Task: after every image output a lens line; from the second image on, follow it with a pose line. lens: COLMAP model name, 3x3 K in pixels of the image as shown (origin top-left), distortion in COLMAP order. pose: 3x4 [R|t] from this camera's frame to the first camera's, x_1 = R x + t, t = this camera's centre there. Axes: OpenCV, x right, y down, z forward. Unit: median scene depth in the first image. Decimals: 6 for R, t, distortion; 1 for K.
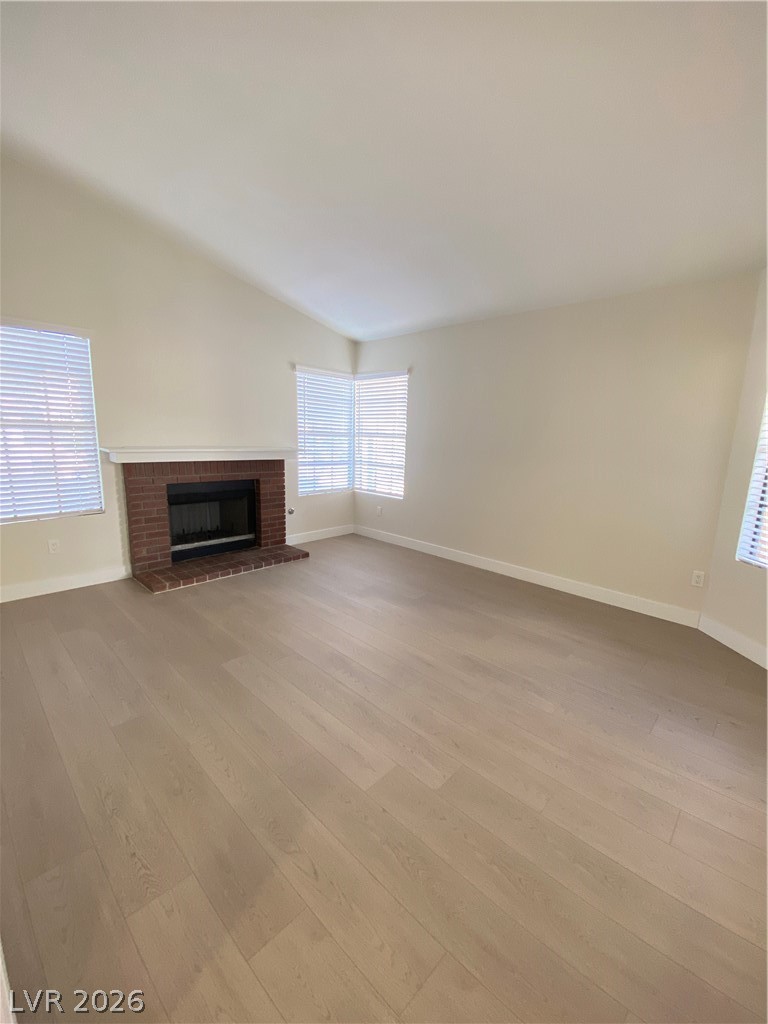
lens RADIAL K [[403.2, 0, 384.0], [0, 403.2, 512.0], [0, 0, 1]] dist [0.000534, 0.000042]
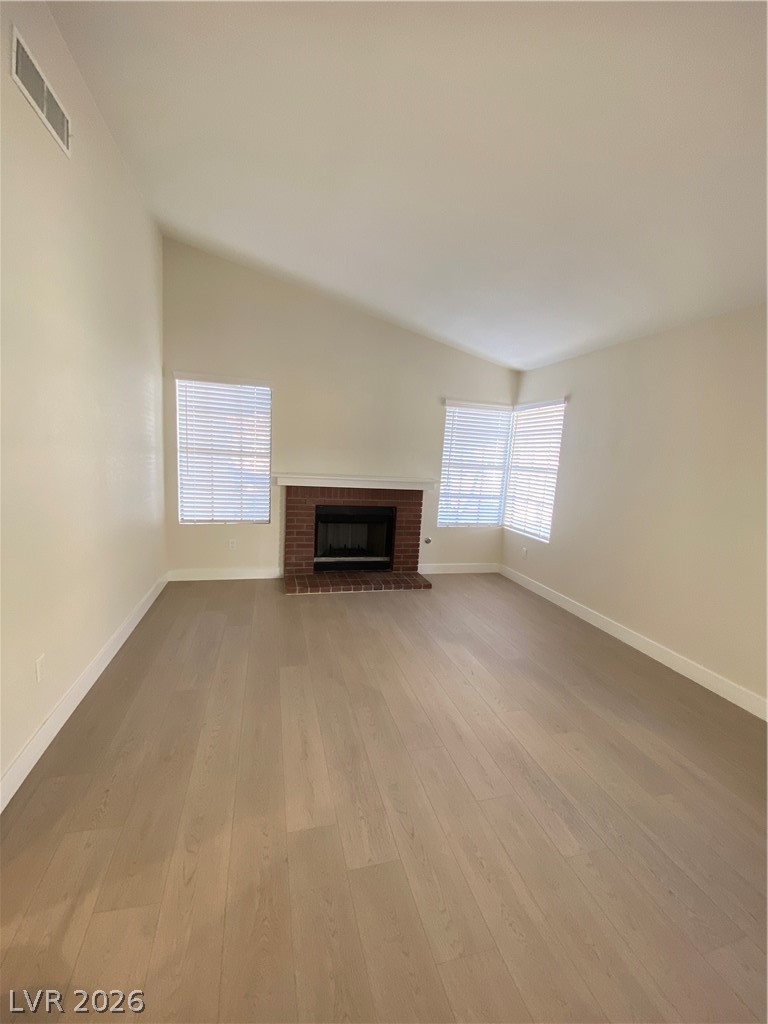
lens RADIAL K [[400.7, 0, 384.0], [0, 400.7, 512.0], [0, 0, 1]] dist [0.002178, 0.000051]
pose [[0.856393, 0.086868, -0.508964, 0.200771], [-0.122984, 0.991693, -0.037677, -0.023863], [0.501463, 0.094861, 0.859963, 0.071470]]
